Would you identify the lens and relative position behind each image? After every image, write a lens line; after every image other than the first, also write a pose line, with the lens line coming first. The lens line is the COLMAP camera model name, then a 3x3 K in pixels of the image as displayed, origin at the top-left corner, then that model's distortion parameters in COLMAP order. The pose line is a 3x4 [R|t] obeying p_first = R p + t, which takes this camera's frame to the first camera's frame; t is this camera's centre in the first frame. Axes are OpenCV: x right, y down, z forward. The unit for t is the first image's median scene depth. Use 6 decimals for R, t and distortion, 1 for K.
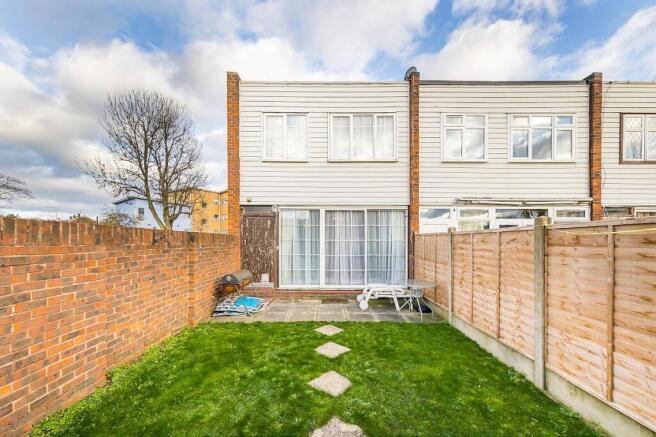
lens RADIAL K [[240.6, 0, 327.2], [0, 240.6, 239.0], [0, 0, 1]] dist [0.000043, 0.000008]
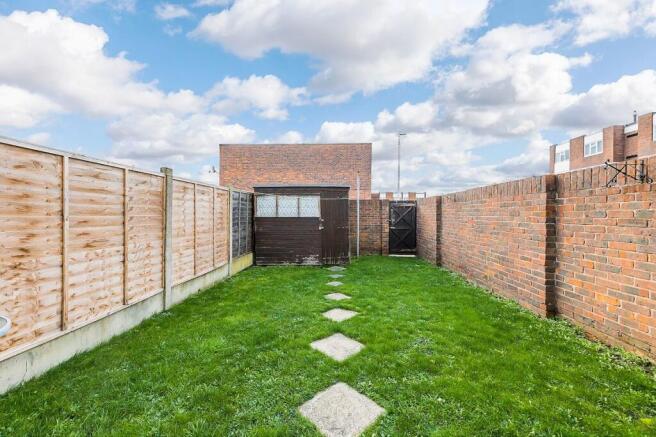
lens RADIAL K [[251.6, 0, 328.0], [0, 251.6, 218.5], [0, 0, 1]] dist [0.000321, 0.000017]
pose [[-0.998733, -0.011905, 0.048889, 0.016690], [-0.011537, 0.999903, 0.007803, 0.116309], [-0.048977, 0.007229, -0.998774, 1.751488]]
